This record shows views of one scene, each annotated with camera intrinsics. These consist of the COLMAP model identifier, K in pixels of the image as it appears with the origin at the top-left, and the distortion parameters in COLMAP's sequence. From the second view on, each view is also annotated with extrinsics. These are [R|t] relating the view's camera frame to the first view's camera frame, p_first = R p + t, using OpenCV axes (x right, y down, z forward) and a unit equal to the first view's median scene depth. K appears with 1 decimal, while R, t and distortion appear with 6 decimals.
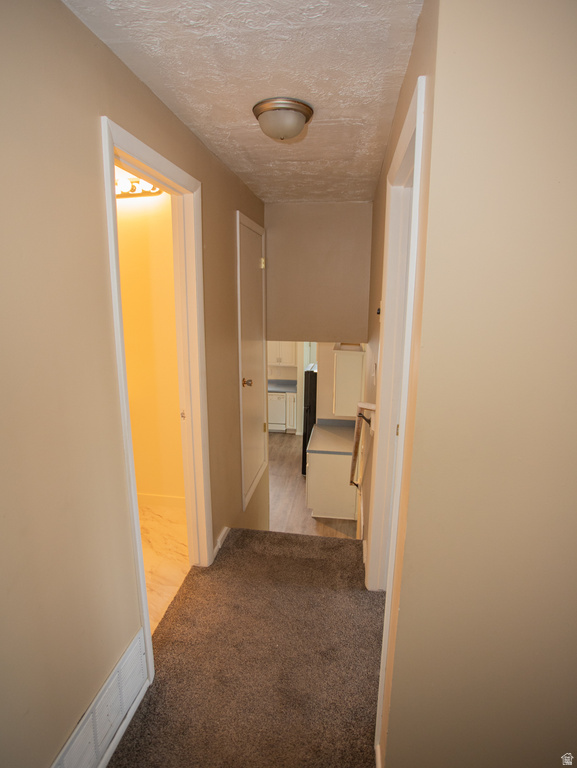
lens RADIAL K [[418.2, 0, 288.5], [0, 418.2, 383.0], [0, 0, 1]] dist [-0.069644, 0.026034]
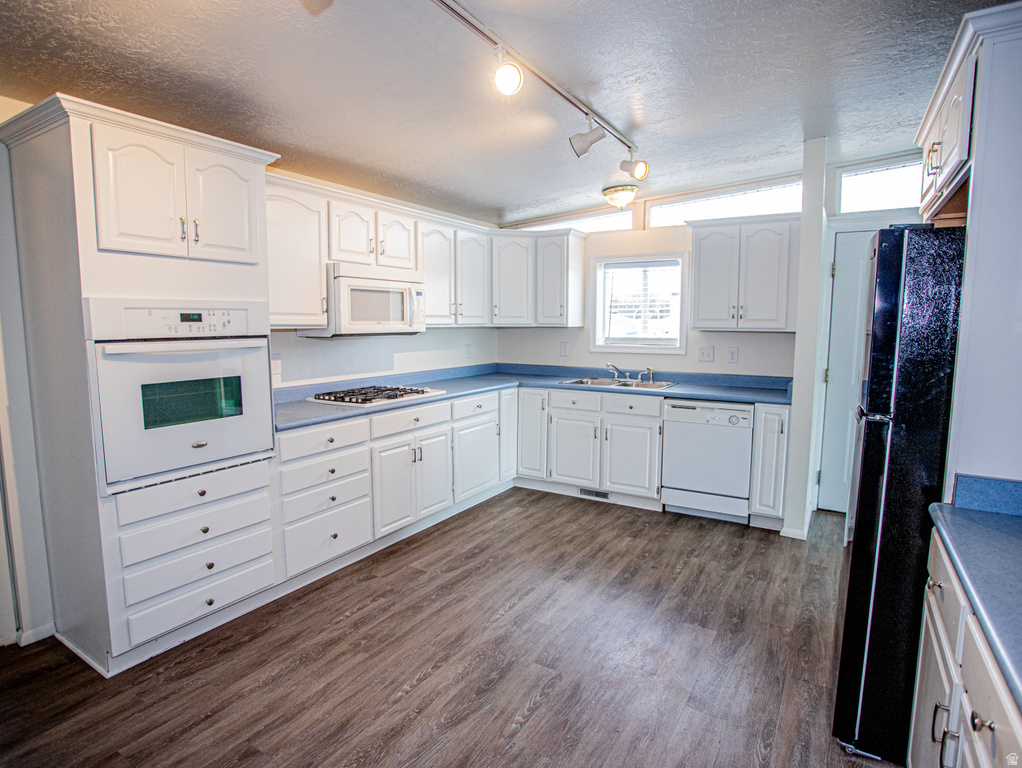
lens RADIAL K [[556.5, 0, 520.9], [0, 556.5, 384.0], [0, 0, 1]] dist [-0.069644, 0.026034]
pose [[0.926930, 0.037795, -0.373326, -0.016011], [-0.076000, 0.993204, -0.088147, 0.061130], [0.367457, 0.110079, 0.923503, 0.531694]]
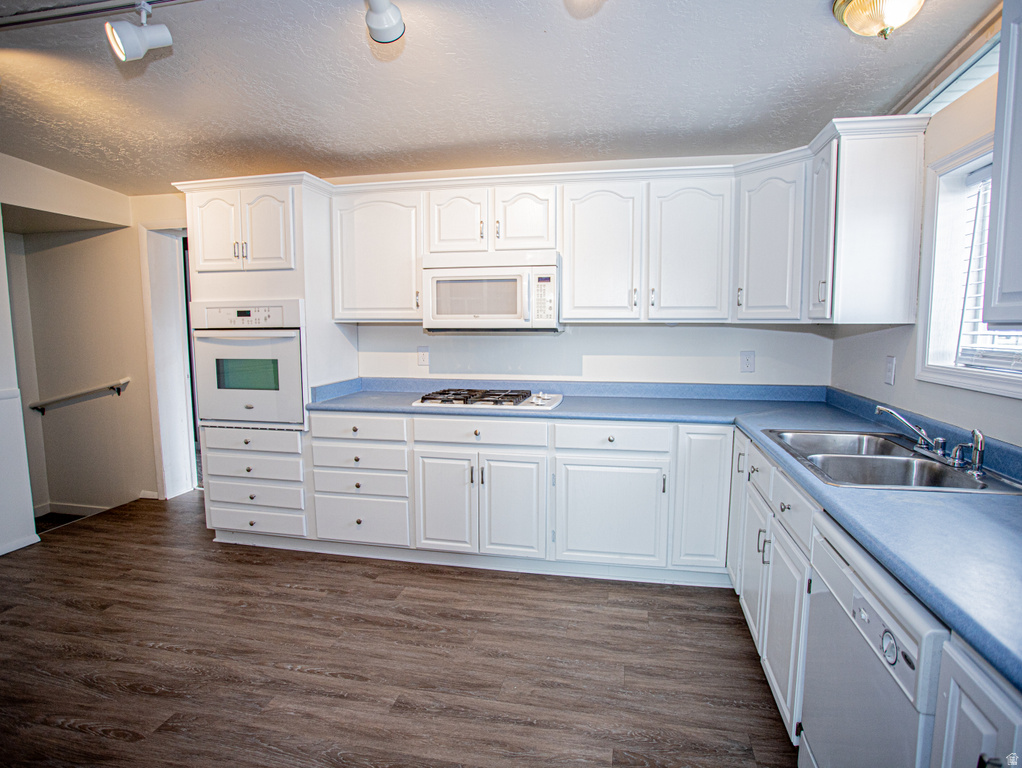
lens RADIAL K [[556.5, 0, 518.1], [0, 556.5, 384.7], [0, 0, 1]] dist [-0.069644, 0.026034]
pose [[-0.047388, 0.102699, -0.993583, 0.097913], [-0.209674, 0.971517, 0.110419, -0.016429], [0.976622, 0.213561, -0.024505, 0.920118]]
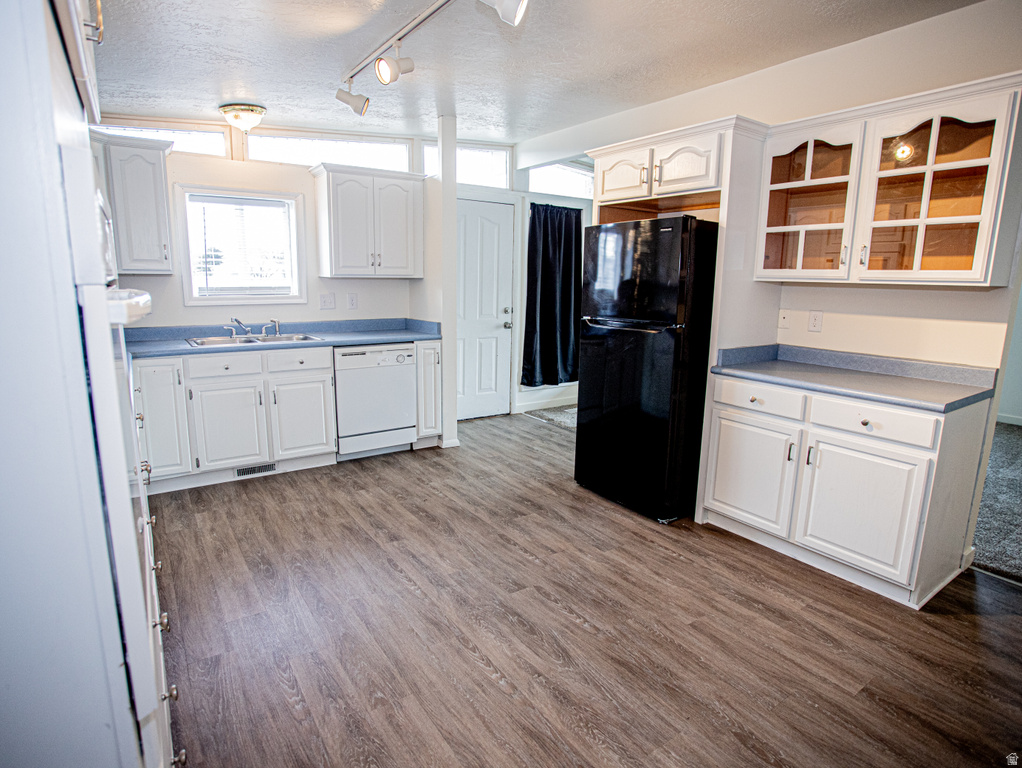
lens RADIAL K [[556.5, 0, 511.8], [0, 556.5, 381.9], [0, 0, 1]] dist [-0.069644, 0.026034]
pose [[0.726135, -0.121470, 0.676737, -0.289313], [0.133640, 0.990433, 0.034382, 0.054173], [-0.674440, 0.065474, 0.735421, 0.580412]]
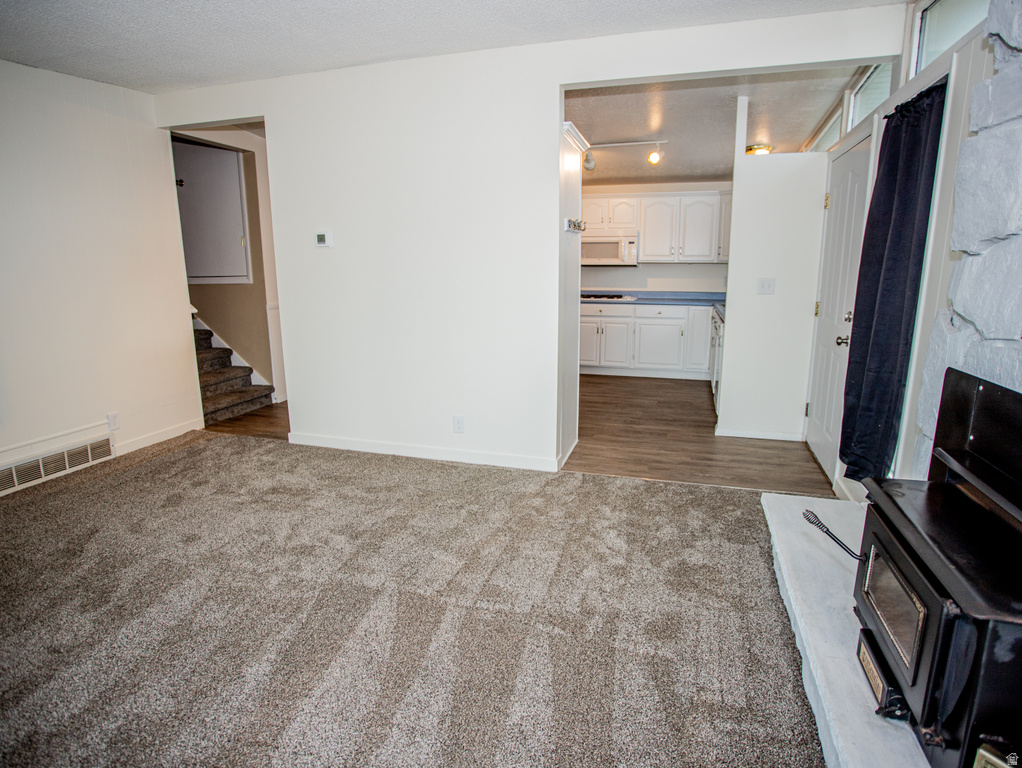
lens RADIAL K [[556.5, 0, 516.8], [0, 556.5, 382.7], [0, 0, 1]] dist [-0.069644, 0.026034]
pose [[-0.145936, 0.196281, -0.969627, 0.565590], [-0.205916, 0.952627, 0.223832, 0.001420], [0.967627, 0.232327, -0.098605, 0.878806]]
